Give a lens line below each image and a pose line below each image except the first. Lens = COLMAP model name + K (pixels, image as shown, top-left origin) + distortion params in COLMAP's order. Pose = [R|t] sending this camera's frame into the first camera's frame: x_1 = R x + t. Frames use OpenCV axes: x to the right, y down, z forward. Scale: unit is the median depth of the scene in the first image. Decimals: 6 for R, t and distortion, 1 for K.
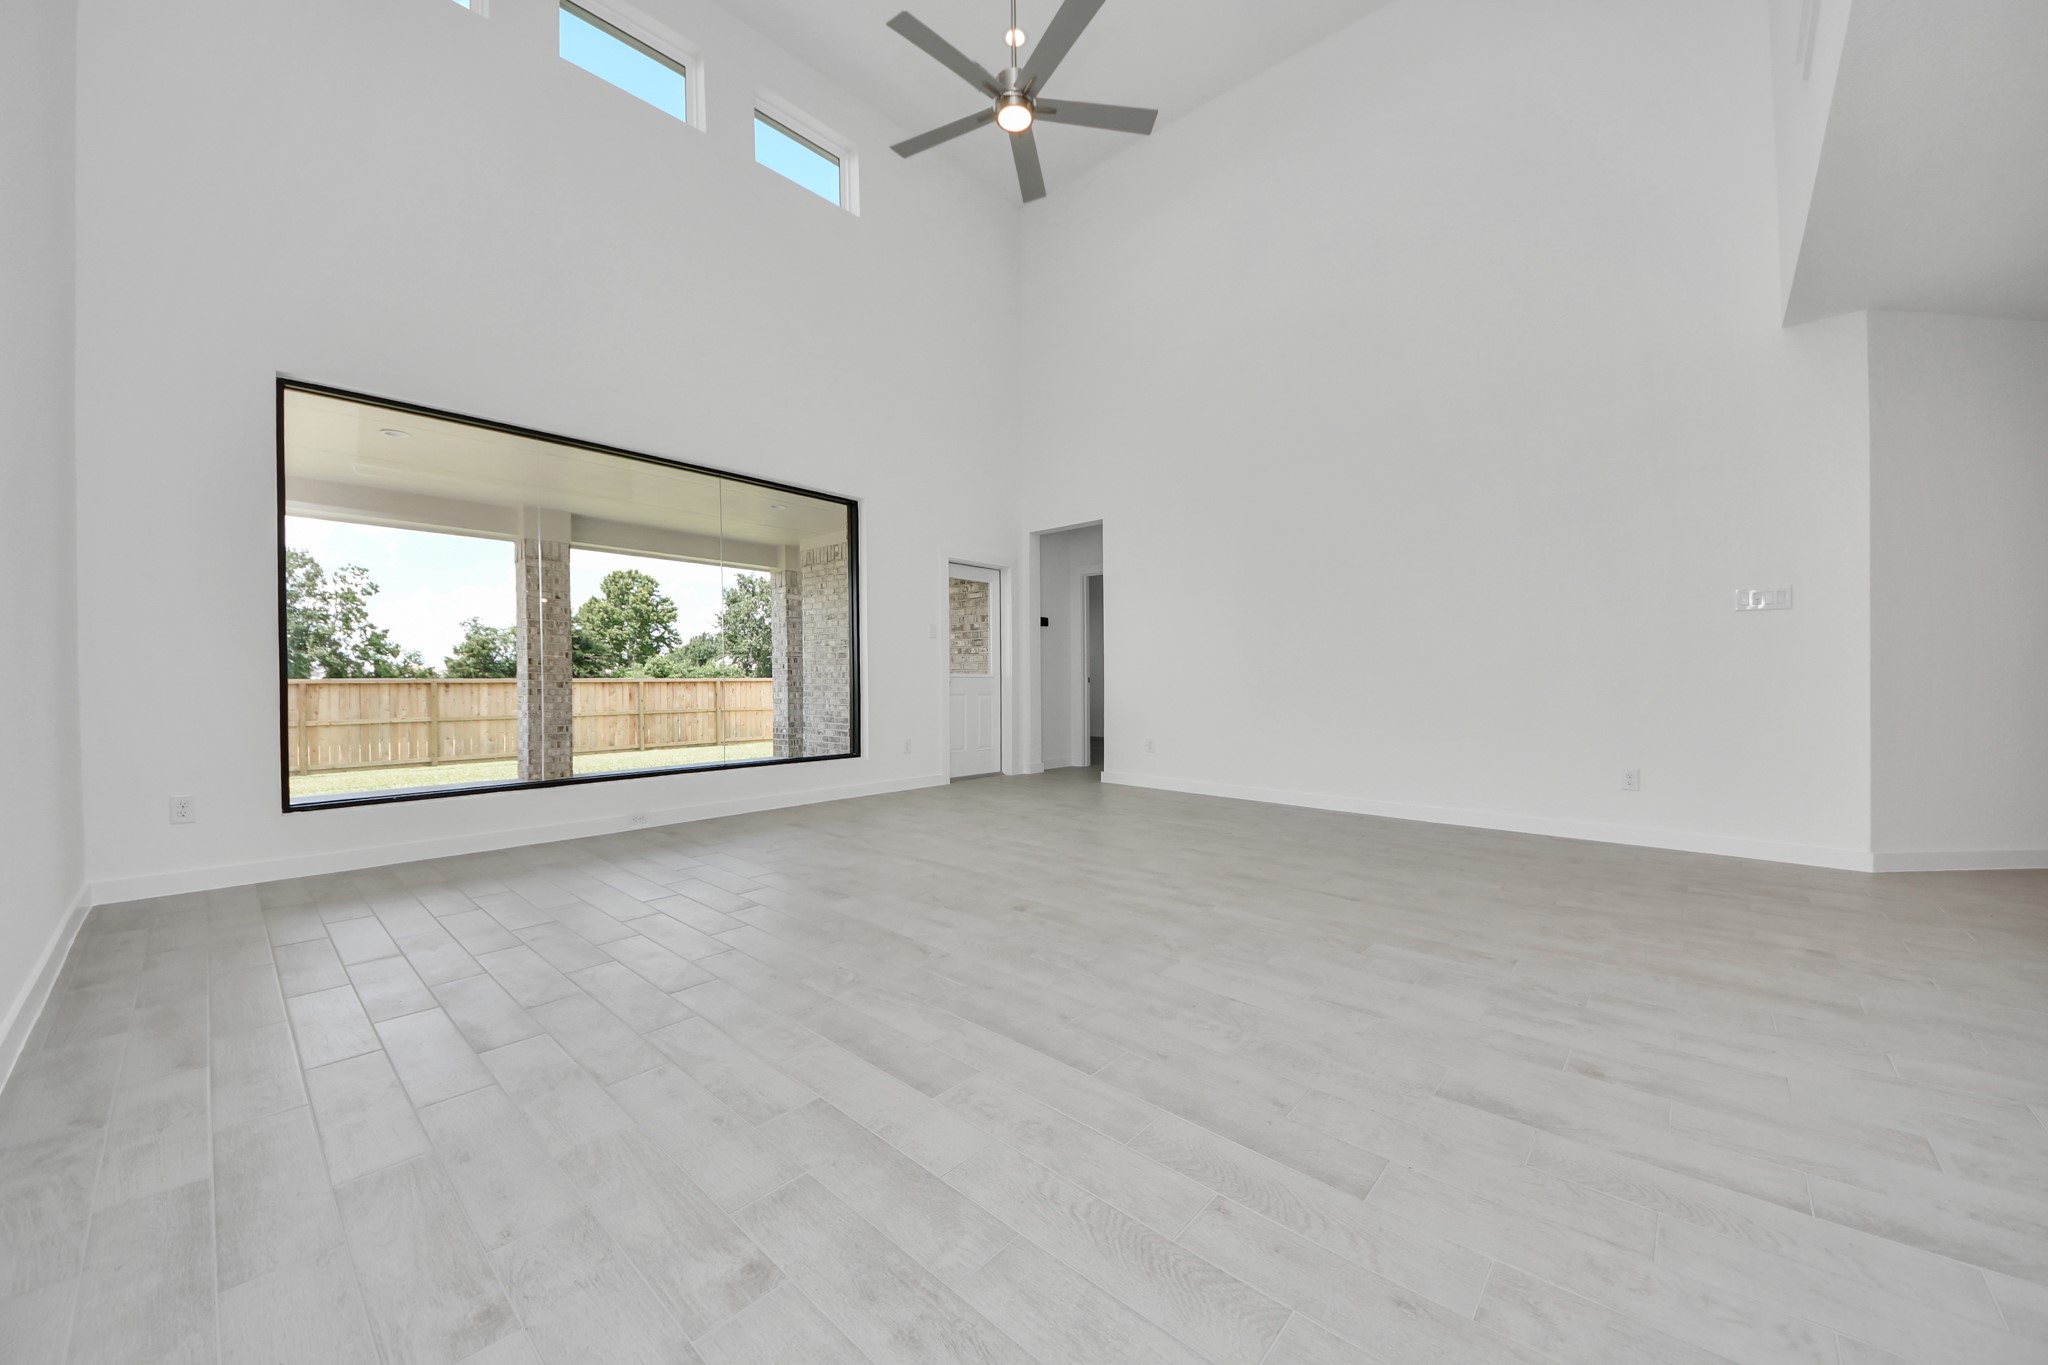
lens RADIAL K [[746.5, 0, 1014.4], [0, 746.5, 682.8], [0, 0, 1]] dist [0.000769, -0.002554]
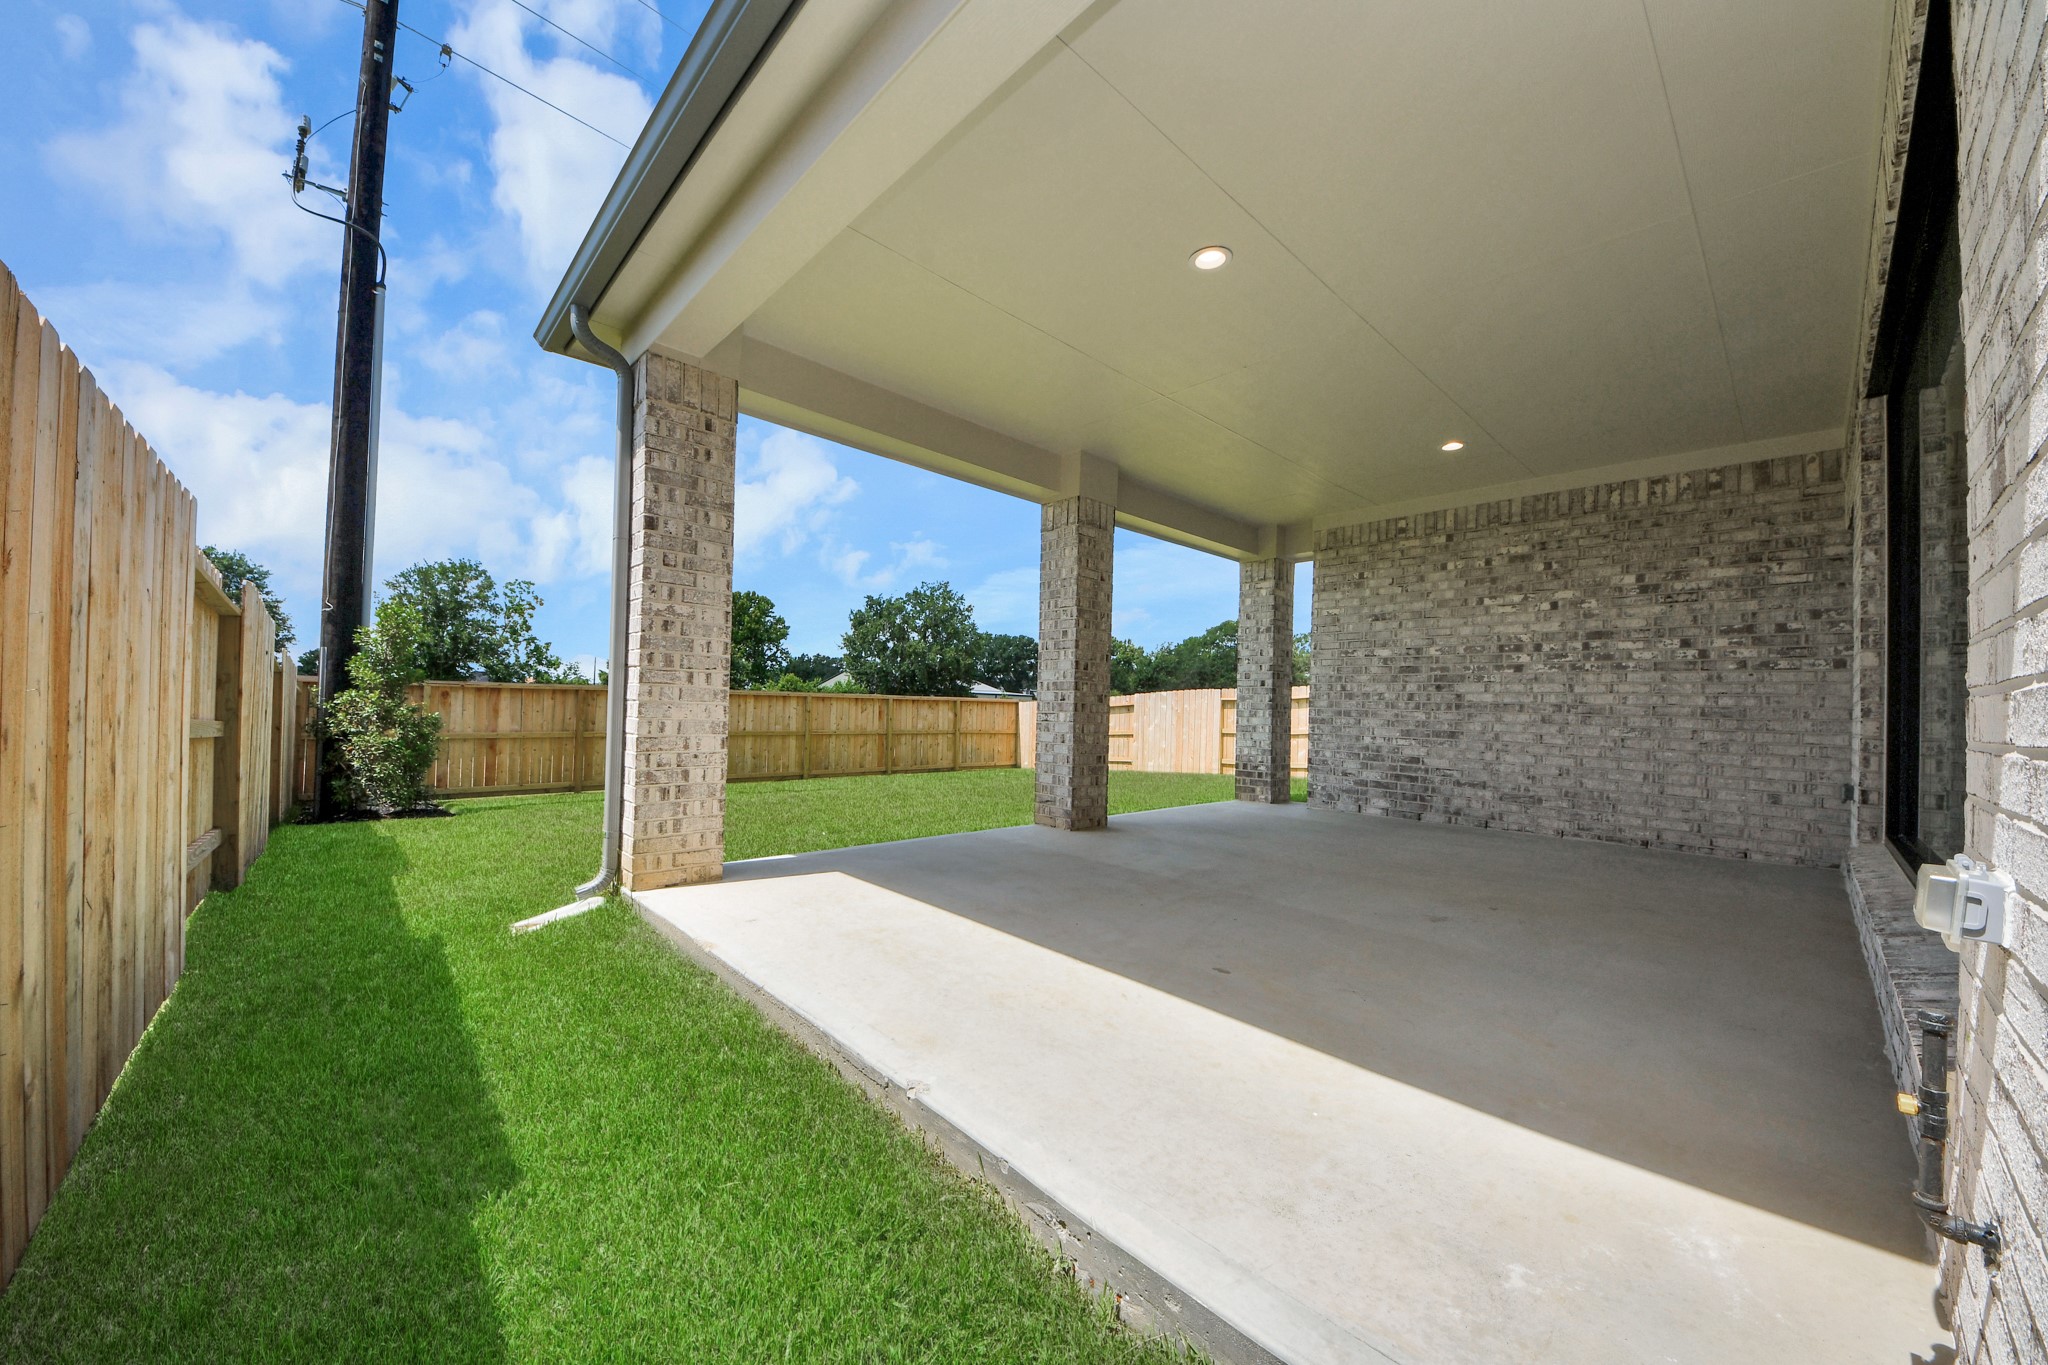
lens RADIAL K [[746.5, 0, 1024.6], [0, 746.5, 704.2], [0, 0, 1]] dist [0.000769, -0.002554]
pose [[0.994436, 0.028537, -0.101406, -0.288458], [-0.029232, 0.999558, -0.005375, 0.006446], [0.101208, 0.008310, 0.994831, 0.130149]]
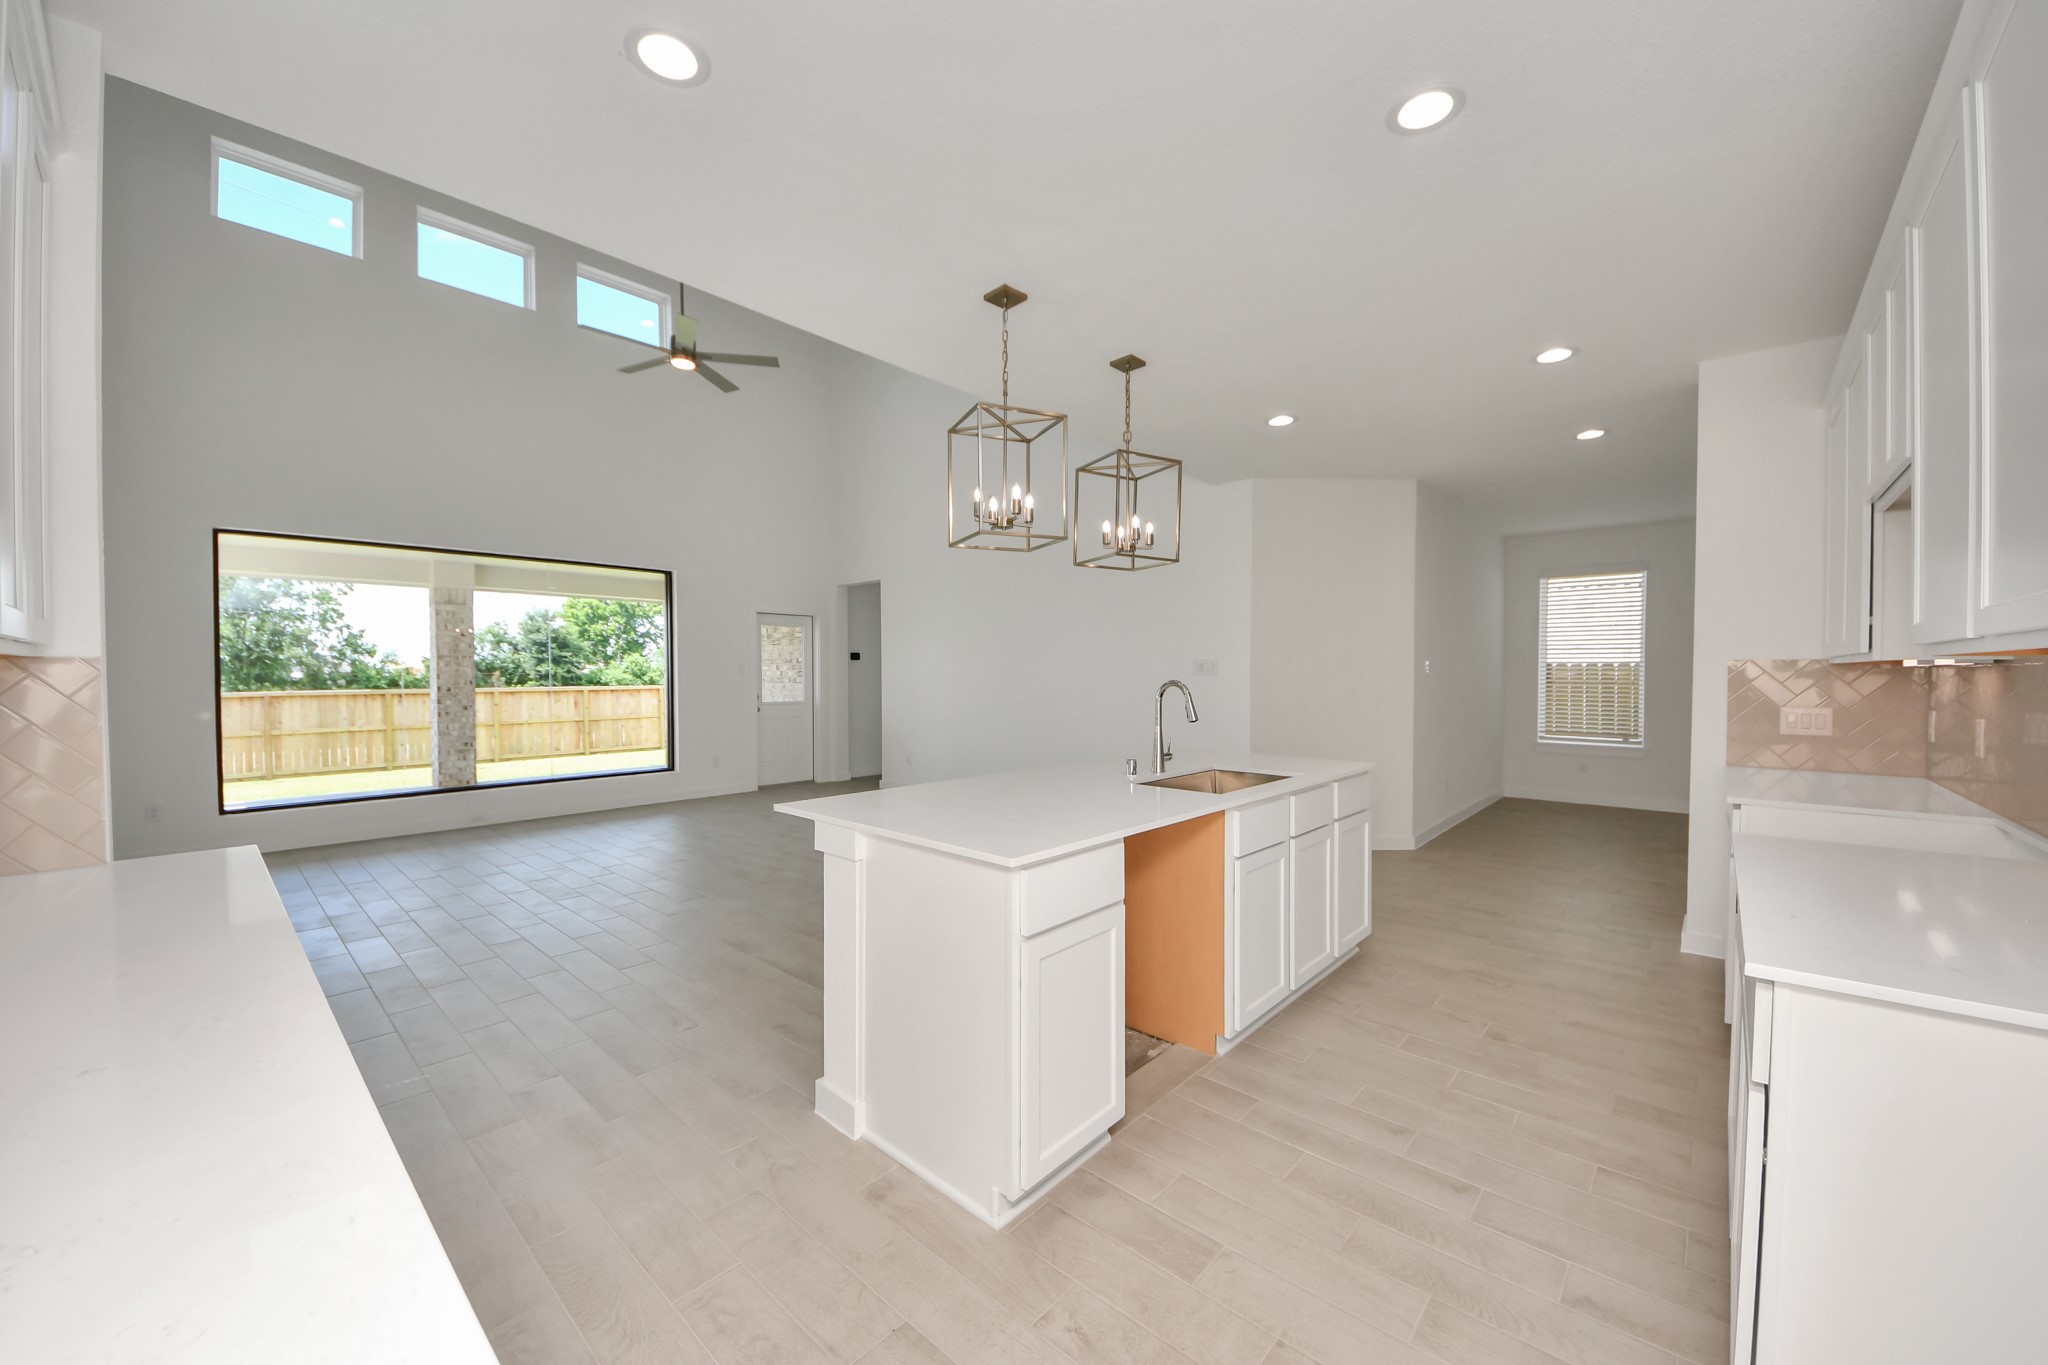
lens RADIAL K [[777.8, 0, 1018.5], [0, 777.8, 681.3], [0, 0, 1]] dist [-0.009945, 0.000278]
pose [[0.999994, -0.003218, -0.001352, 0.136392], [0.003225, 0.999980, 0.005419, -0.020980], [0.001335, -0.005424, 0.999984, -0.117987]]
